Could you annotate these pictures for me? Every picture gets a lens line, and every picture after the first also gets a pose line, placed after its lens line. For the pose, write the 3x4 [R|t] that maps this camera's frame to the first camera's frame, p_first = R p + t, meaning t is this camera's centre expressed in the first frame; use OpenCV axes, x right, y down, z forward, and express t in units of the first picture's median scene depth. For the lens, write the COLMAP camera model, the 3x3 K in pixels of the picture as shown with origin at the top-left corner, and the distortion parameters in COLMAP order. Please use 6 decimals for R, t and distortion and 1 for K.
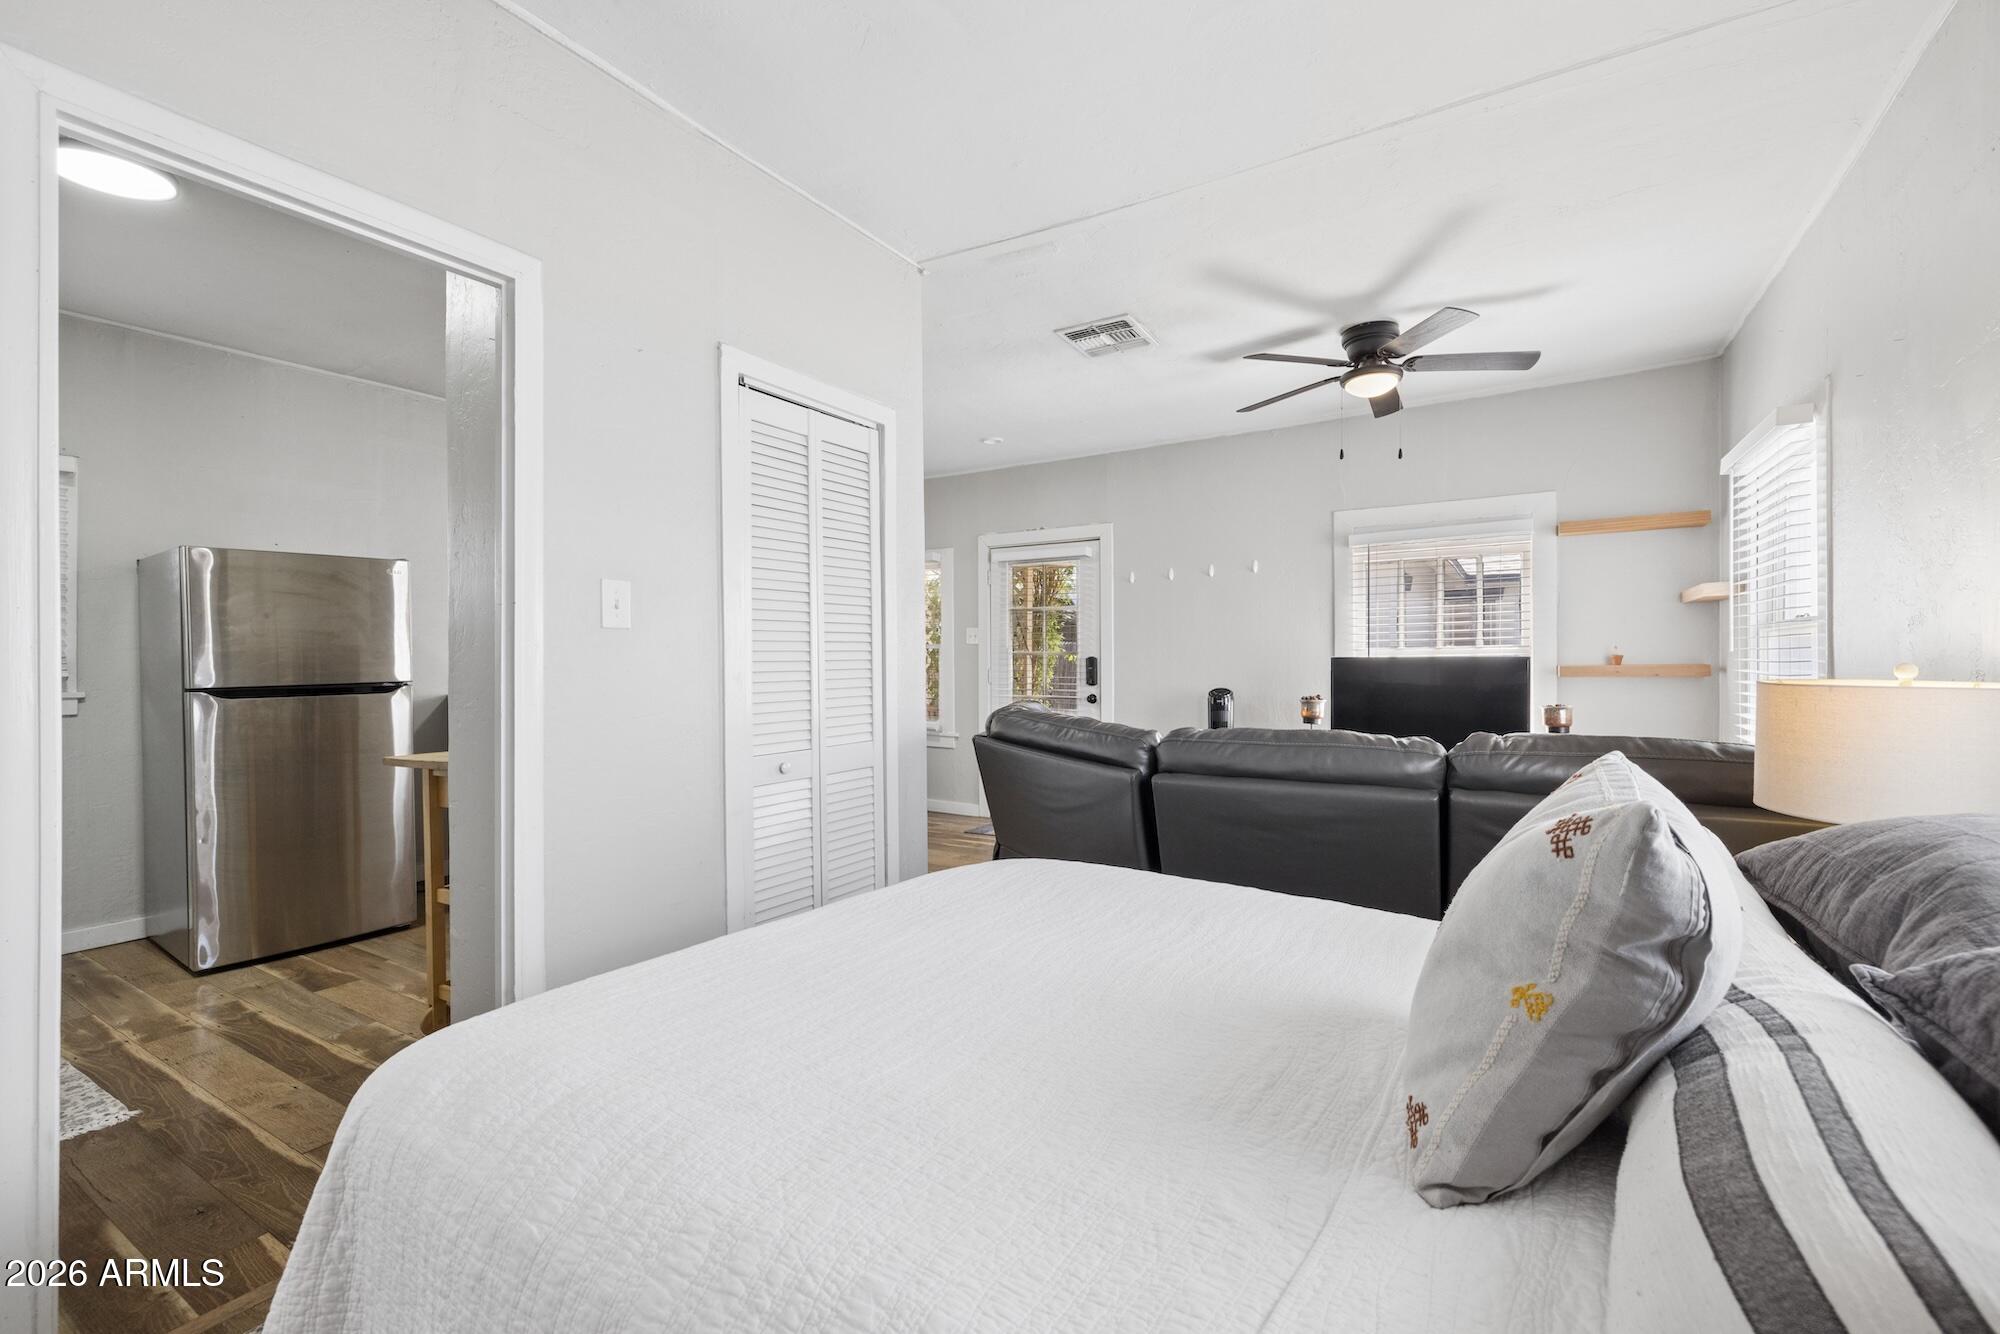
lens RADIAL K [[848.4, 0, 1001.3], [0, 848.4, 661.2], [0, 0, 1]] dist [0.000286, -0.000129]
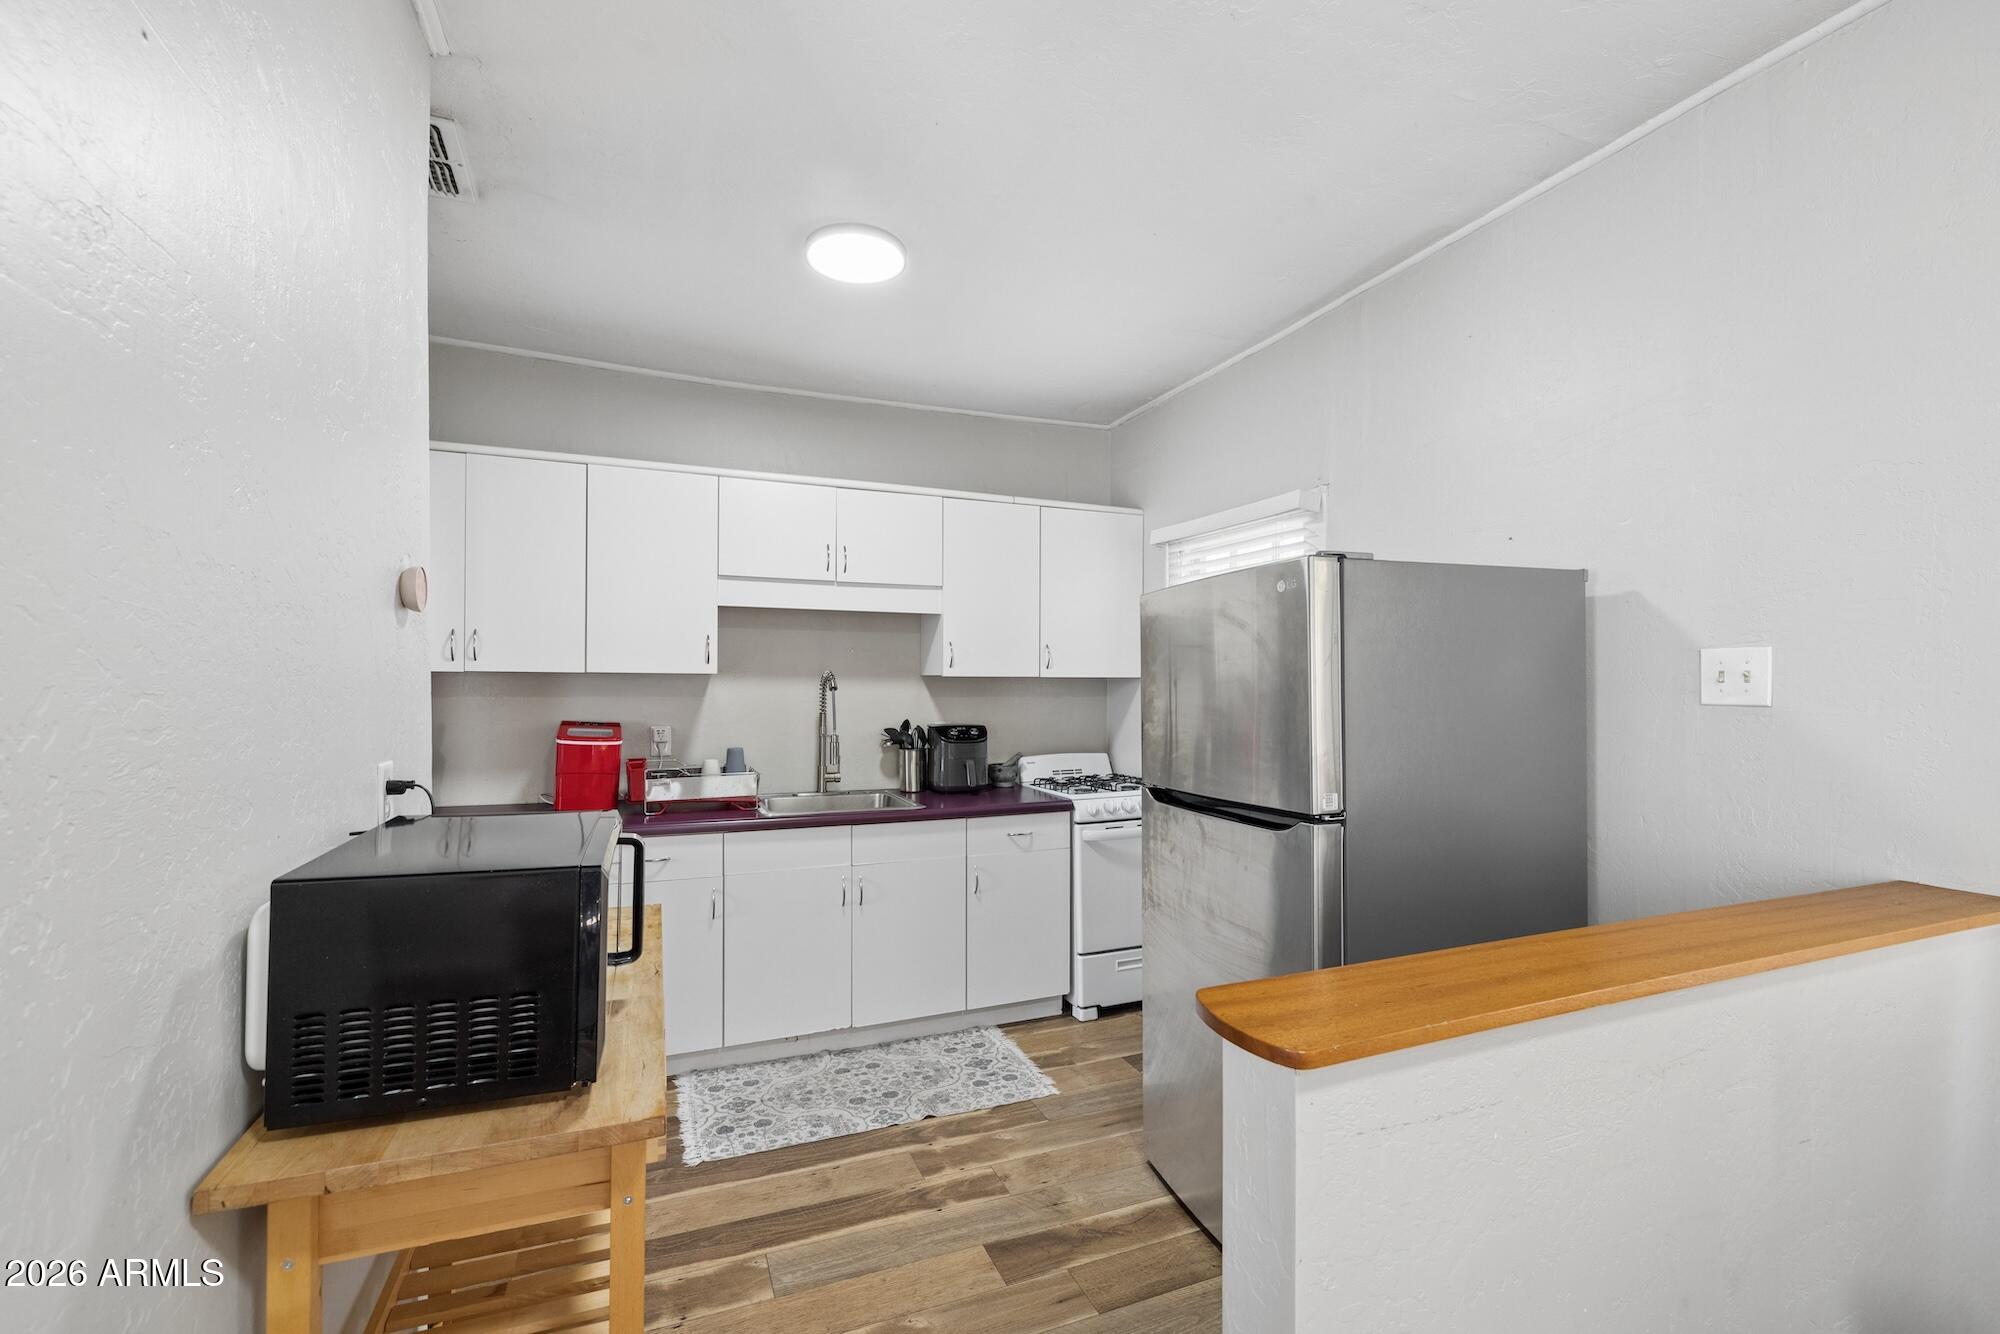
lens RADIAL K [[848.4, 0, 991.2], [0, 848.4, 694.8], [0, 0, 1]] dist [0.000286, -0.000129]
pose [[-0.594839, 0.020512, -0.803583, -0.248816], [0.005959, 0.999759, 0.021109, -0.058531], [0.803823, 0.007768, -0.594818, 1.262372]]
